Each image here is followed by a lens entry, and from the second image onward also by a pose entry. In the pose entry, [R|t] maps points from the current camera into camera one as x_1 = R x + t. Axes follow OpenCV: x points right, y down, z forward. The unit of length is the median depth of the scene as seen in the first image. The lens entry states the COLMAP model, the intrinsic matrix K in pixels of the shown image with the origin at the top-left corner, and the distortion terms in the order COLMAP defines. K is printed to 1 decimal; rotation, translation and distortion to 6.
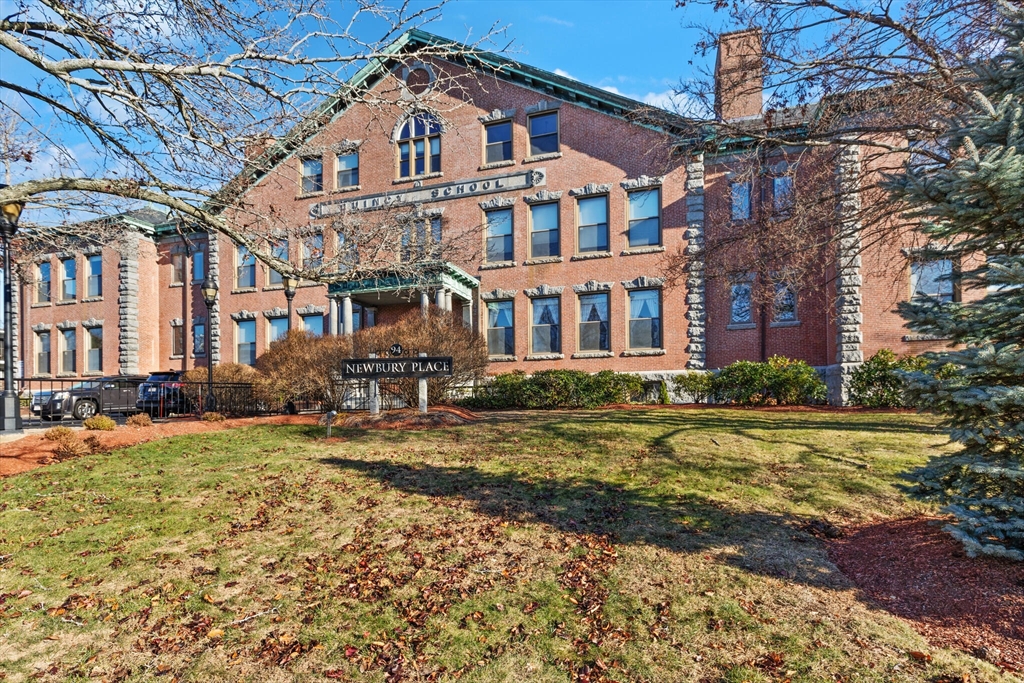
lens RADIAL K [[488.3, 0, 512.0], [0, 488.3, 341.5], [0, 0, 1]] dist [0.001428, 0.000296]
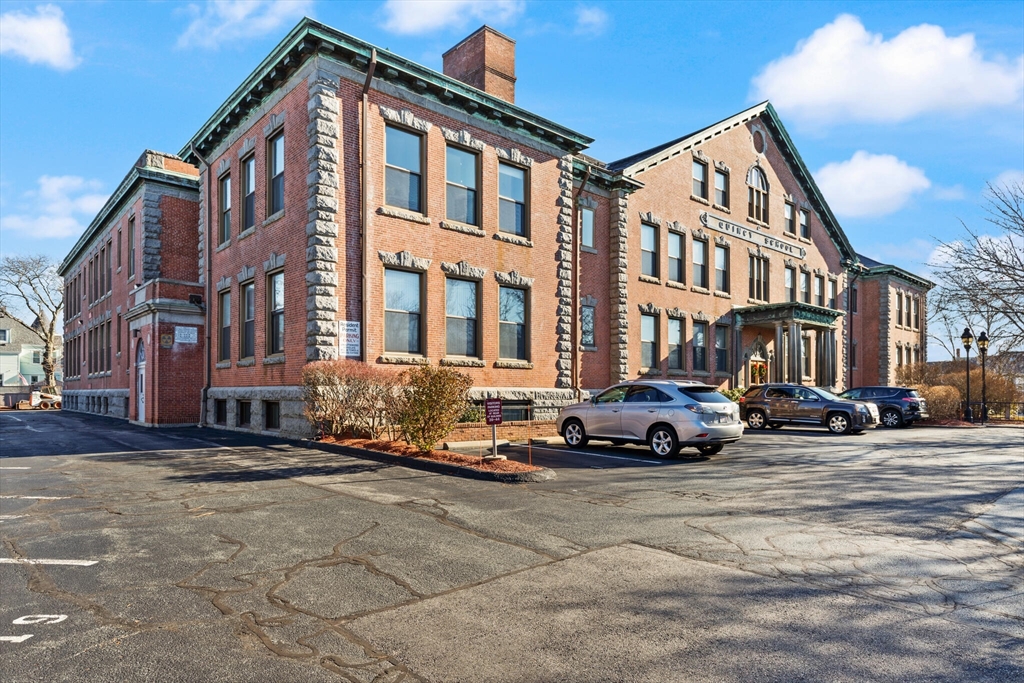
lens RADIAL K [[619.2, 0, 512.0], [0, 619.2, 341.5], [0, 0, 1]] dist [-0.000228, 0.000032]
pose [[0.508450, 0.091421, 0.856225, -1.770943], [-0.101130, 0.993807, -0.046058, 0.086892], [-0.855132, -0.063172, 0.514547, 0.710223]]
